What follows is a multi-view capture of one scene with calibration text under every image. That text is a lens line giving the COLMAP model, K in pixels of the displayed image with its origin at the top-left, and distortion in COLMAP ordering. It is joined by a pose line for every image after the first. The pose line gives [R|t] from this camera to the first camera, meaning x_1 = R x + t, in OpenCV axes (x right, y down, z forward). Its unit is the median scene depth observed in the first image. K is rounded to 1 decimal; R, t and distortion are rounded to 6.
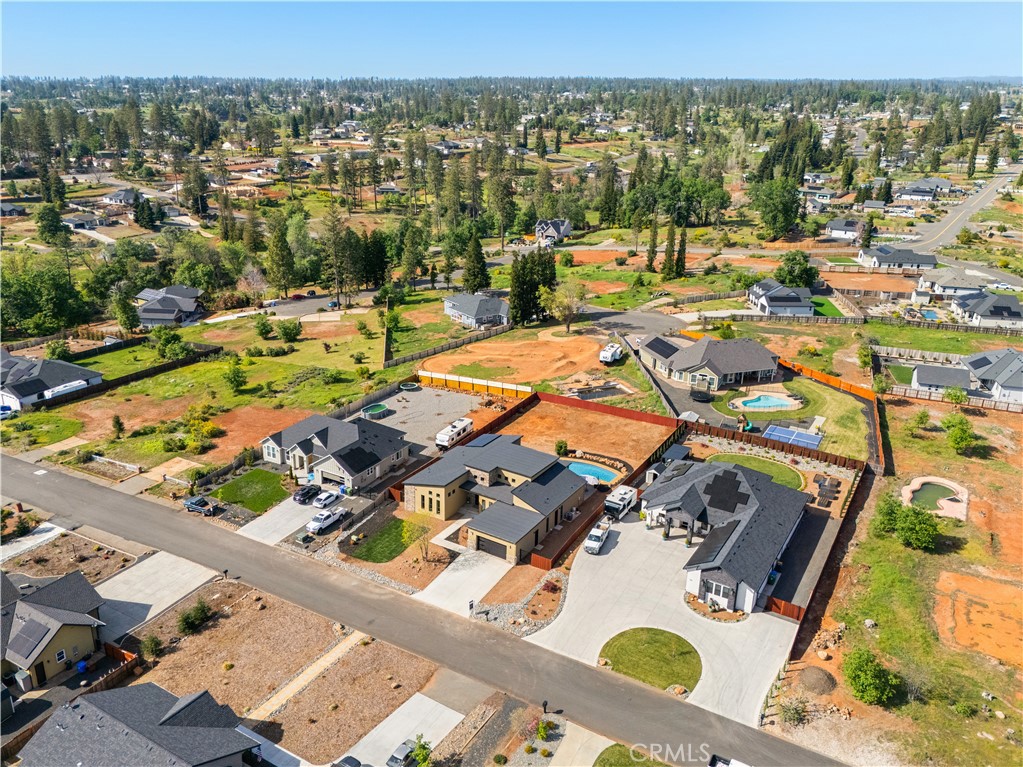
lens RADIAL K [[771.3, 0, 503.7], [0, 771.3, 383.0], [0, 0, 1]] dist [0.077176, -0.081645]
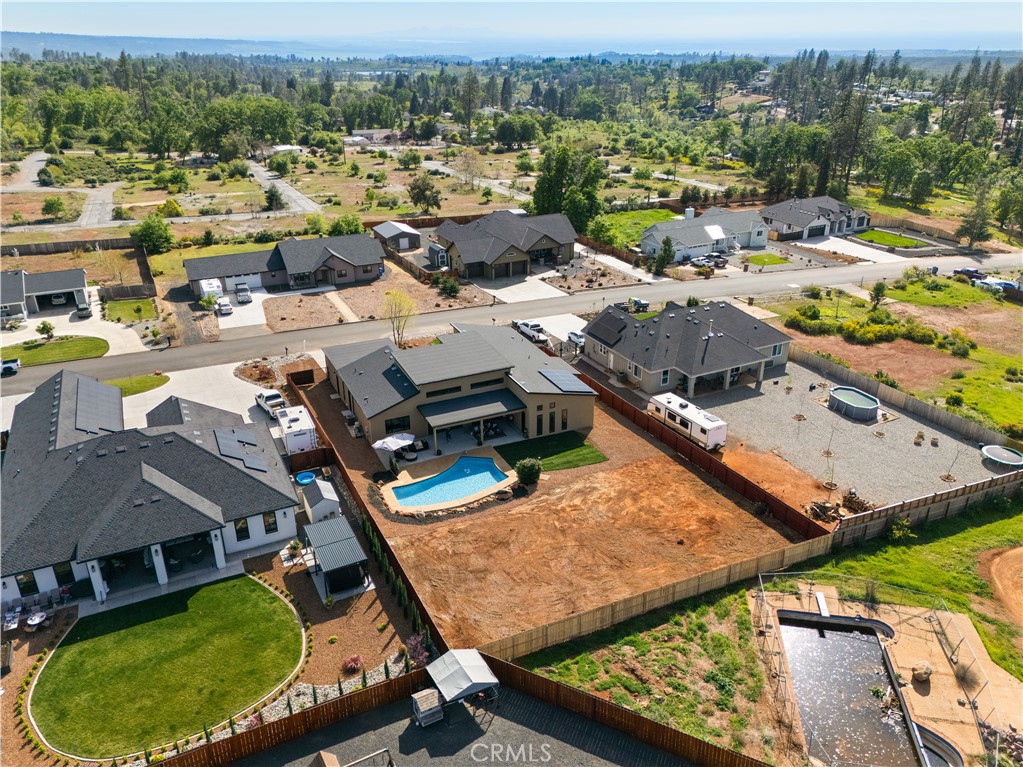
lens RADIAL K [[781.0, 0, 533.1], [0, 781.0, 383.6], [0, 0, 1]] dist [0.092963, -0.085406]
pose [[-0.527389, 0.330656, -0.782641, 0.469692], [-0.299668, 0.789569, 0.535517, -0.247613], [0.795022, 0.516959, -0.317323, 1.150768]]
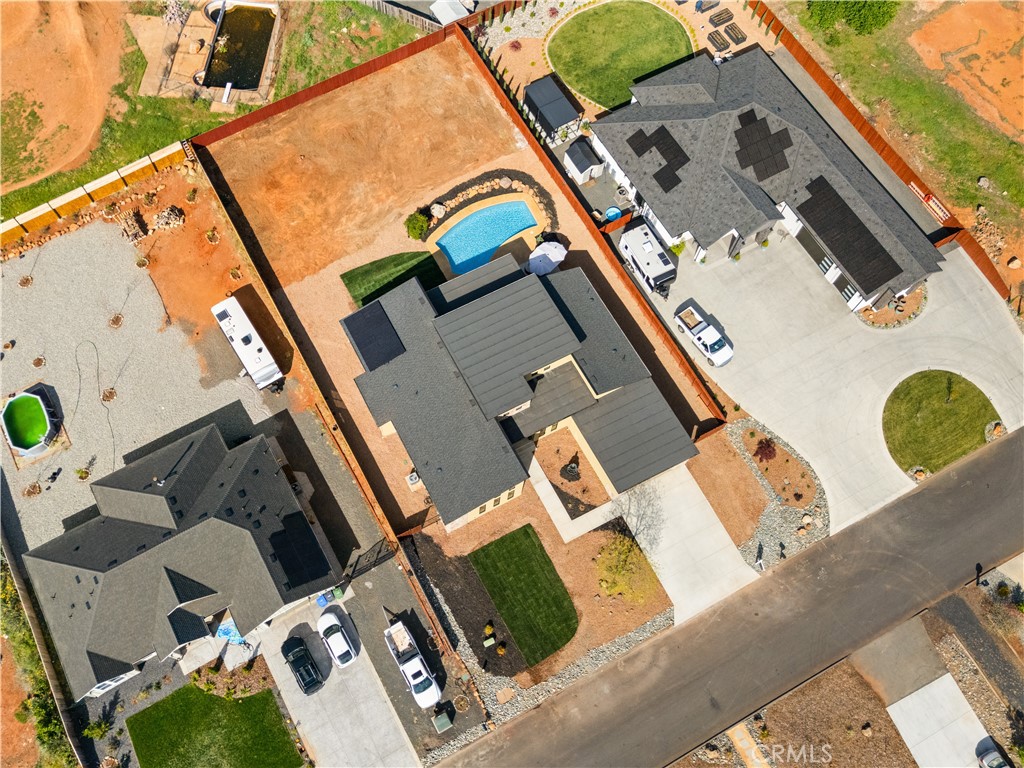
lens RADIAL K [[876.0, 0, 447.9], [0, 876.0, 398.2], [0, 0, 1]] dist [0.090930, -0.110842]
pose [[0.512467, -0.802490, 0.305594, -0.219975], [0.321177, 0.509173, 0.798491, -0.372103], [-0.796381, -0.311051, 0.518676, 0.606734]]
